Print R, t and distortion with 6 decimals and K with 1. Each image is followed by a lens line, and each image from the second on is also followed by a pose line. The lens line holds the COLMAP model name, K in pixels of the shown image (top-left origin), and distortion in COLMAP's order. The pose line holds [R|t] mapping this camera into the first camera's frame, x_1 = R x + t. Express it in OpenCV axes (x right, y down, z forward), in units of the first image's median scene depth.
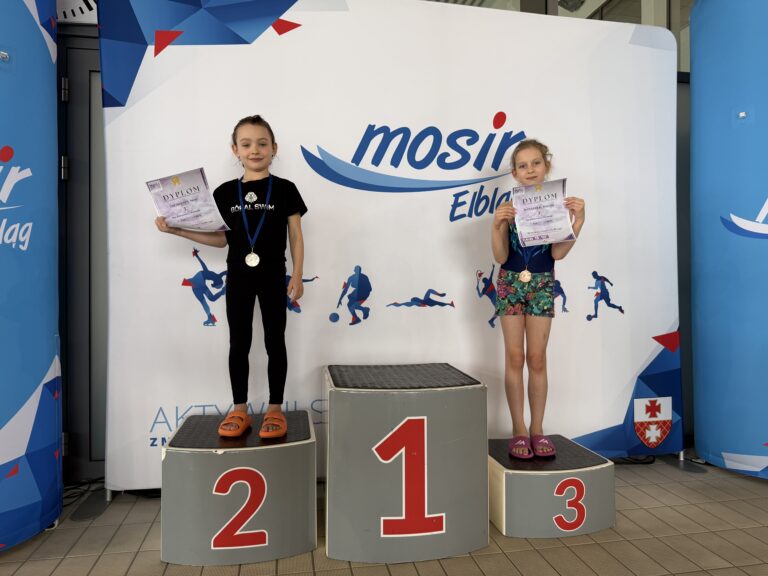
lens RADIAL K [[549.7, 0, 380.4], [0, 549.7, 286.0], [0, 0, 1]] dist [0.016413, -0.026929]
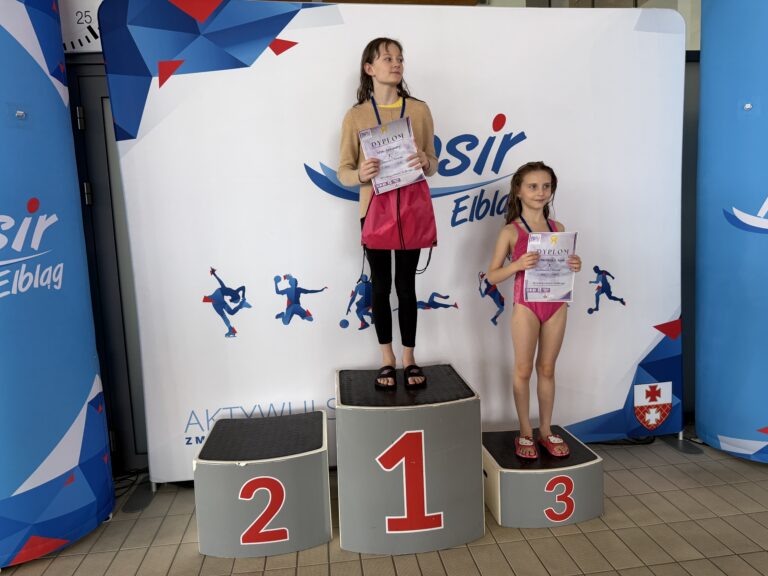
lens RADIAL K [[549.7, 0, 381.9], [0, 549.7, 290.9], [0, 0, 1]] dist [0.016413, -0.026929]
pose [[0.997525, -0.032904, -0.062135, 0.059262], [0.040003, 0.992362, 0.116698, -0.131312], [0.057821, -0.118894, 0.991222, -0.053219]]
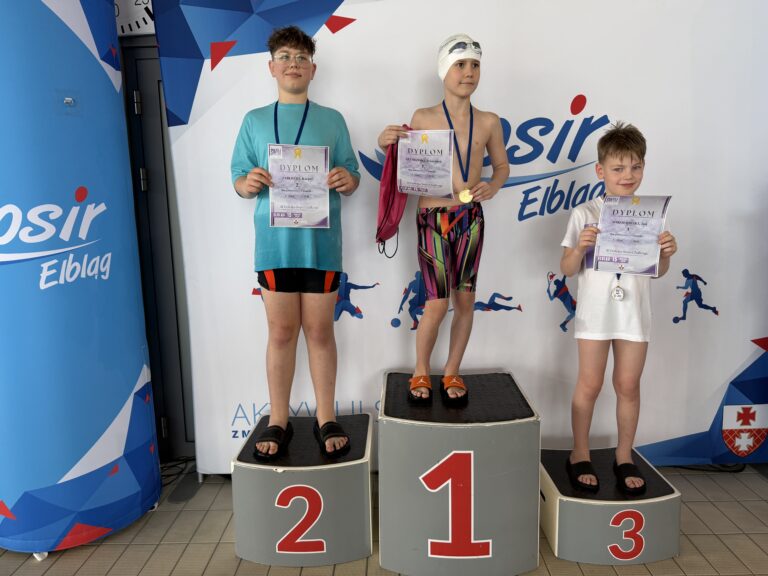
lens RADIAL K [[549.7, 0, 380.1], [0, 549.7, 289.9], [0, 0, 1]] dist [0.016413, -0.026929]
pose [[0.981008, 0.008068, -0.193802, 0.082786], [0.021365, 0.988561, 0.149302, -0.156177], [0.192789, -0.150607, 0.969613, 0.027198]]
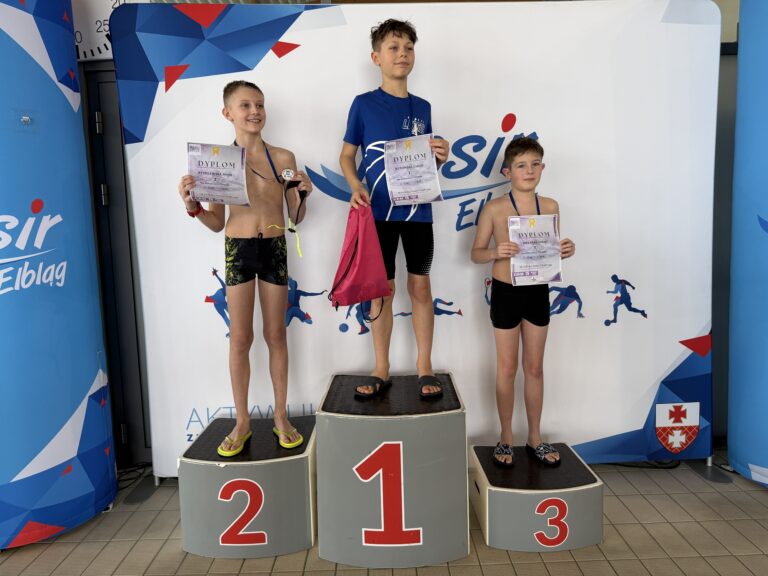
lens RADIAL K [[549.7, 0, 380.5], [0, 549.7, 290.0], [0, 0, 1]] dist [0.016413, -0.026929]
pose [[0.984084, -0.008218, -0.177512, 0.177632], [0.027912, 0.993679, 0.108731, -0.131080], [0.175496, -0.111955, 0.978094, -0.016591]]
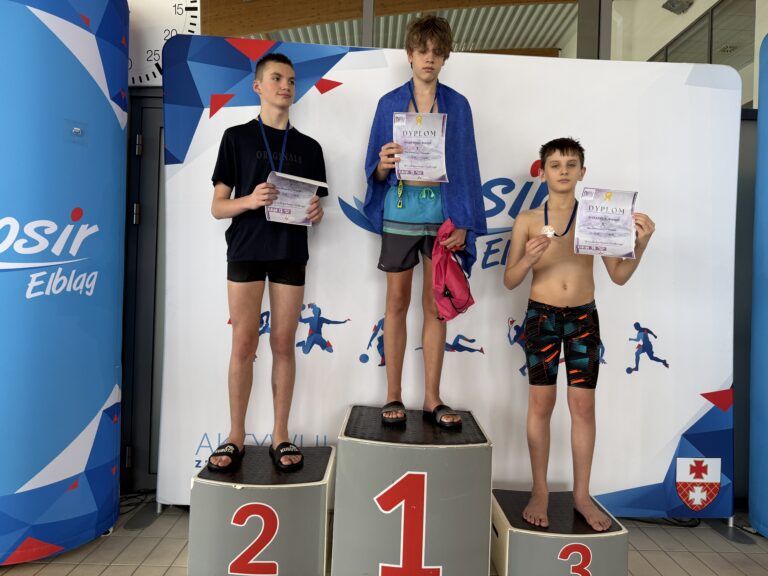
lens RADIAL K [[549.7, 0, 379.6], [0, 549.7, 288.2], [0, 0, 1]] dist [0.016413, -0.026929]
pose [[0.984418, 0.034144, -0.172497, 0.123640], [-0.034320, 0.999409, 0.001962, -0.082420], [0.172462, 0.003988, 0.985008, -0.032370]]
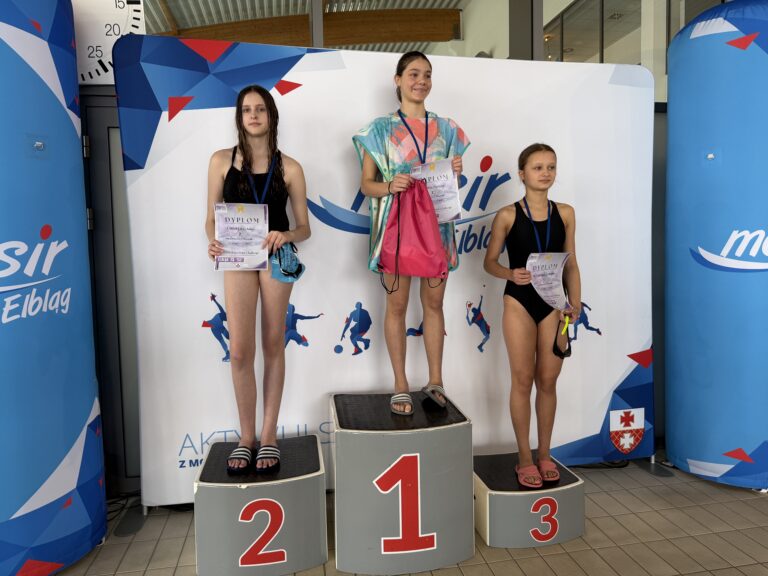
lens RADIAL K [[549.7, 0, 382.6], [0, 549.7, 284.3], [0, 0, 1]] dist [0.016413, -0.026929]
pose [[0.999840, -0.017210, -0.004947, 0.013772], [0.017502, 0.997616, 0.066750, -0.150551], [0.003786, -0.066826, 0.997757, -0.106027]]
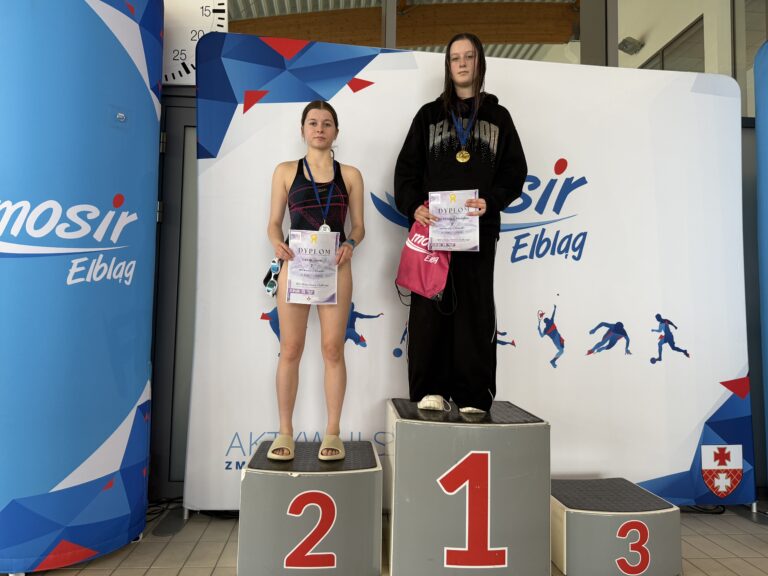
lens RADIAL K [[549.7, 0, 377.6], [0, 549.7, 288.6], [0, 0, 1]] dist [0.016413, -0.026929]
pose [[0.994799, 0.015407, -0.100688, -0.020467], [-0.021916, 0.997718, -0.063864, 0.002522], [0.099475, 0.065739, 0.992866, -0.053817]]
